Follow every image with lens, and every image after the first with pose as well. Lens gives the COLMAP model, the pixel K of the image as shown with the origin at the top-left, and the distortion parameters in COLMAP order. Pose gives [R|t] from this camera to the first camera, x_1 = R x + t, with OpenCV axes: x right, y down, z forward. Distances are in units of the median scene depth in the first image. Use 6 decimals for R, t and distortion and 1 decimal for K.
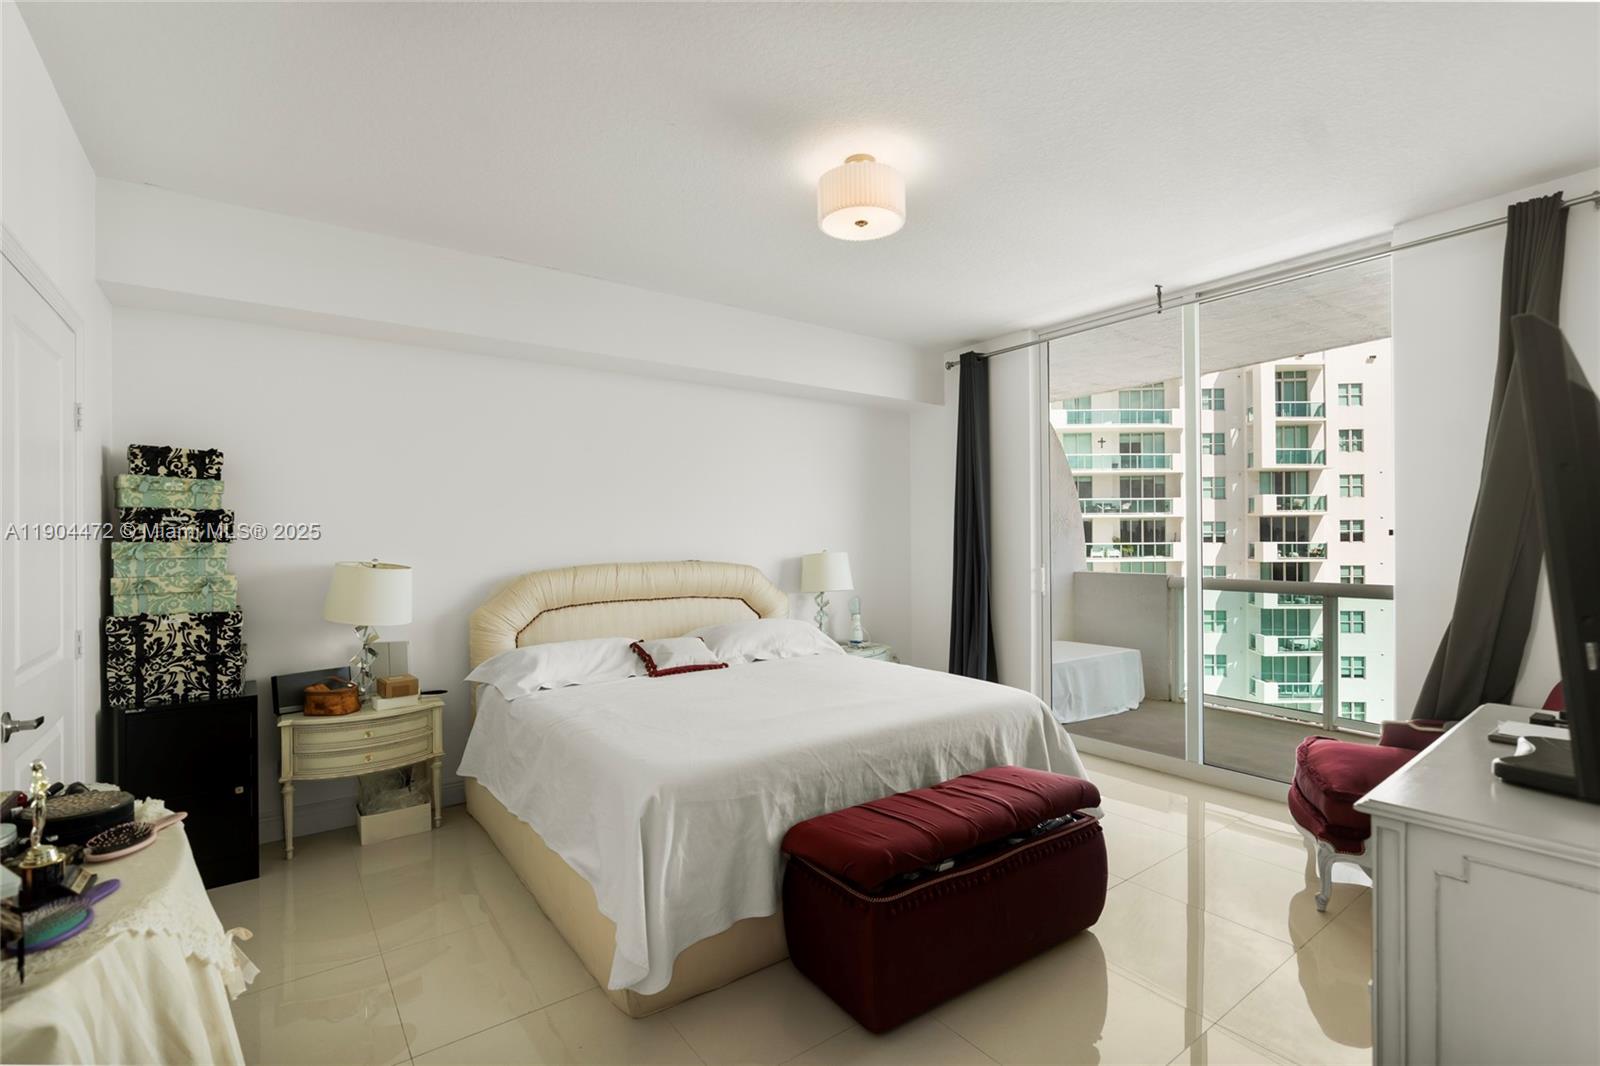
lens RADIAL K [[730.7, 0, 816.1], [0, 730.7, 544.5], [0, 0, 1]] dist [-0.005143, 0.001062]
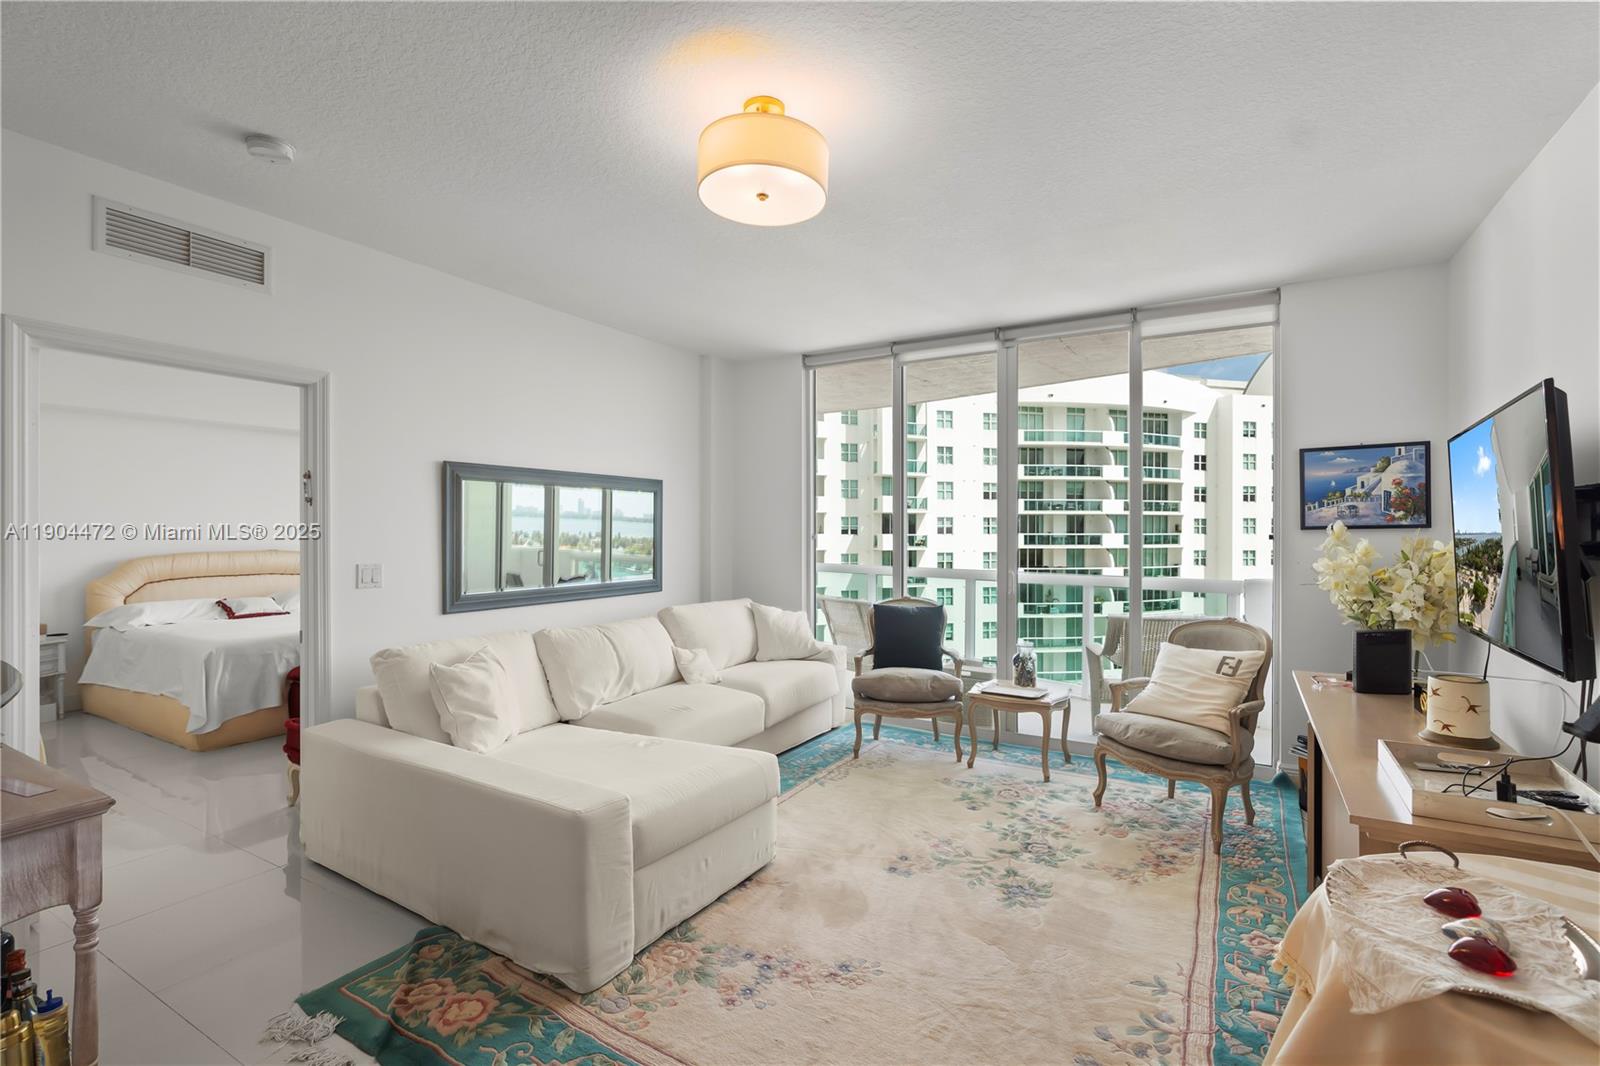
lens RADIAL K [[730.7, 0, 806.7], [0, 730.7, 529.2], [0, 0, 1]] dist [-0.005143, 0.001062]
pose [[0.924840, 0.006741, 0.380298, 0.030100], [-0.003800, 0.999957, -0.008486, -0.001150], [-0.380339, 0.006403, 0.924825, -0.087113]]
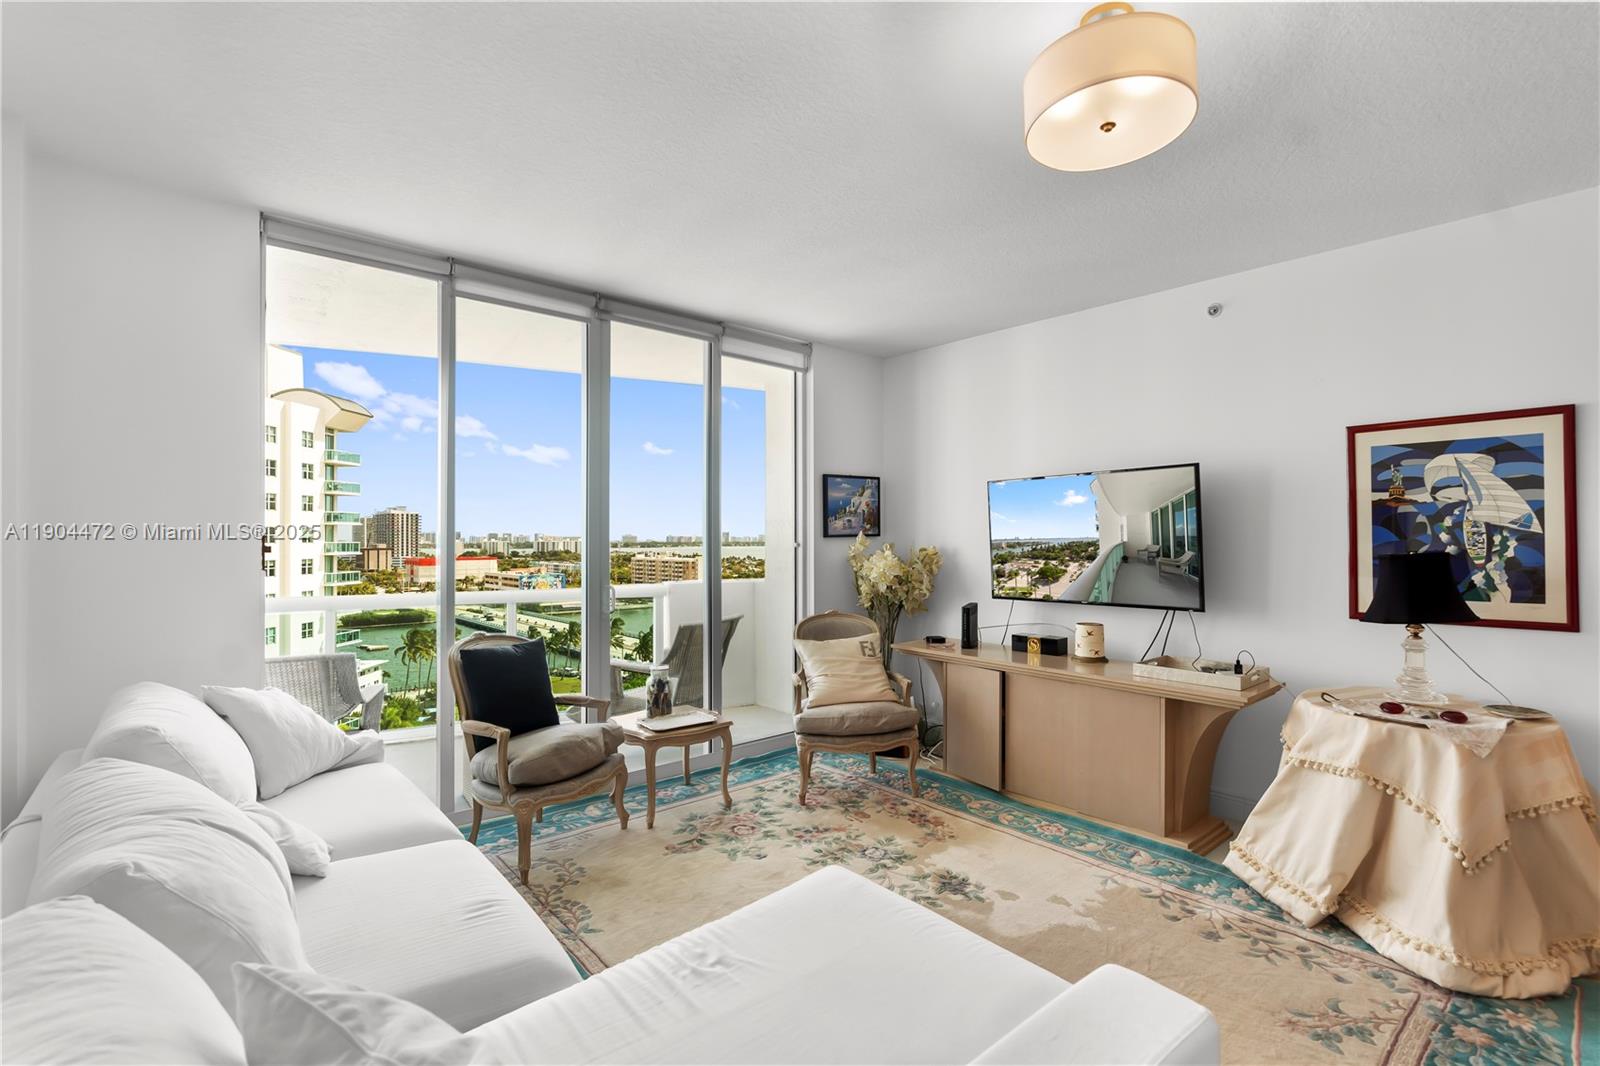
lens RADIAL K [[730.7, 0, 806.0], [0, 730.7, 536.4], [0, 0, 1]] dist [-0.005143, 0.001062]
pose [[-0.074235, 0.011233, 0.997177, -0.022781], [0.006502, 0.999921, -0.010780, -0.000959], [-0.997220, 0.005683, -0.074303, 0.071260]]
